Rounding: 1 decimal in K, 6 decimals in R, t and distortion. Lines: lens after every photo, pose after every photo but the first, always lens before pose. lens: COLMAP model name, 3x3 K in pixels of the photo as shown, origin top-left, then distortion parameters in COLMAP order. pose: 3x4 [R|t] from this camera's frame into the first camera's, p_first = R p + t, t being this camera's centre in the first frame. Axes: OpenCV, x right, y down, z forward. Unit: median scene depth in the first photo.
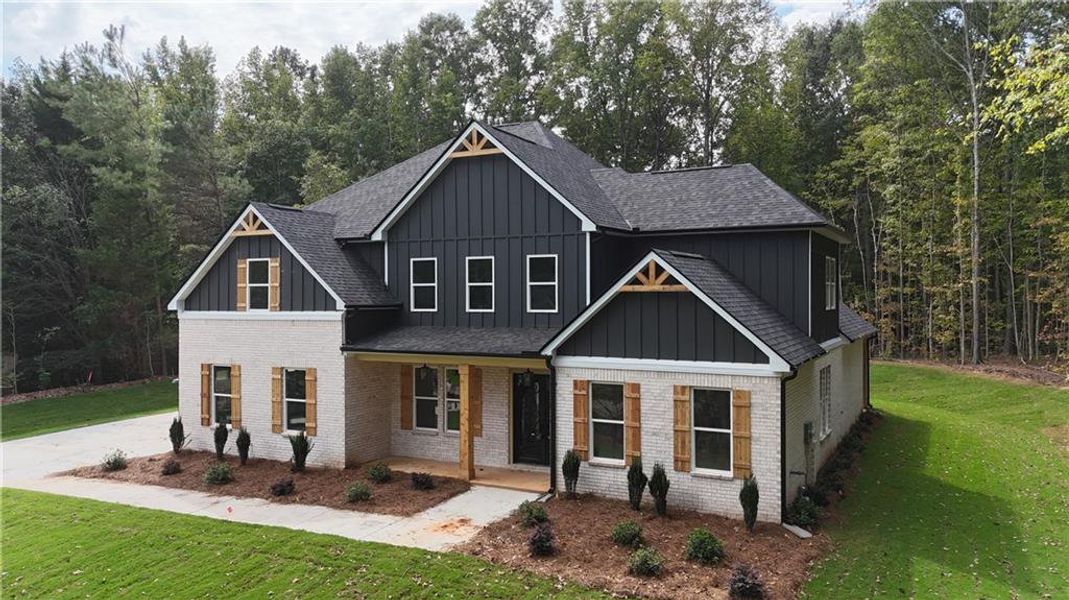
lens RADIAL K [[792.5, 0, 534.5], [0, 792.5, 300.0], [0, 0, 1]] dist [0.090149, -0.101460]
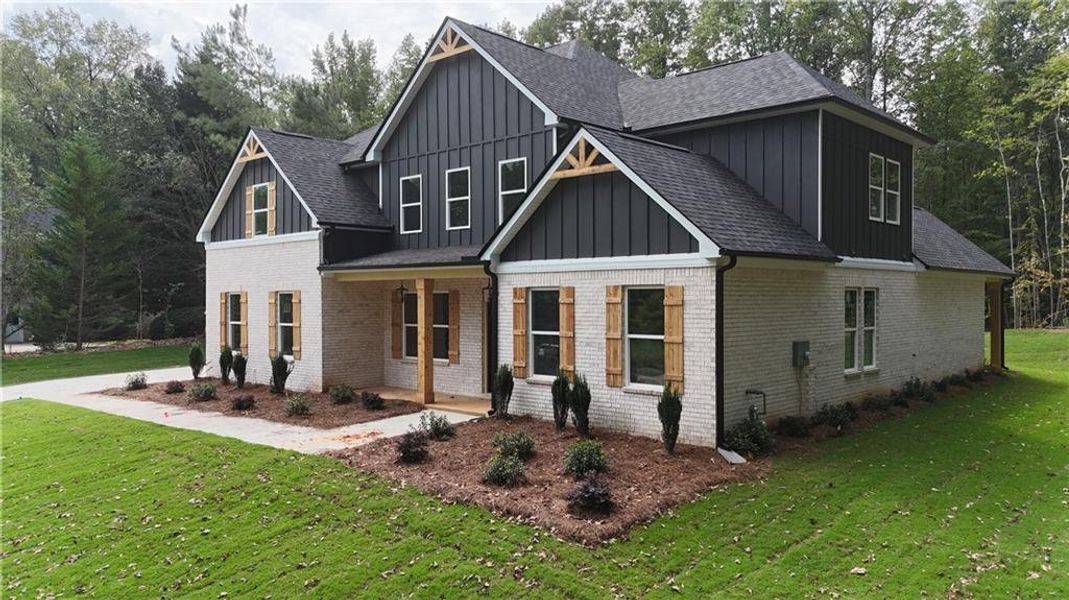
lens RADIAL K [[792.5, 0, 534.5], [0, 792.5, 300.0], [0, 0, 1]] dist [0.090149, -0.101460]
pose [[0.966252, 0.001322, -0.257595, 0.247270], [-0.001872, 0.999996, -0.001890, 0.096556], [0.257591, 0.002308, 0.966251, 0.129870]]
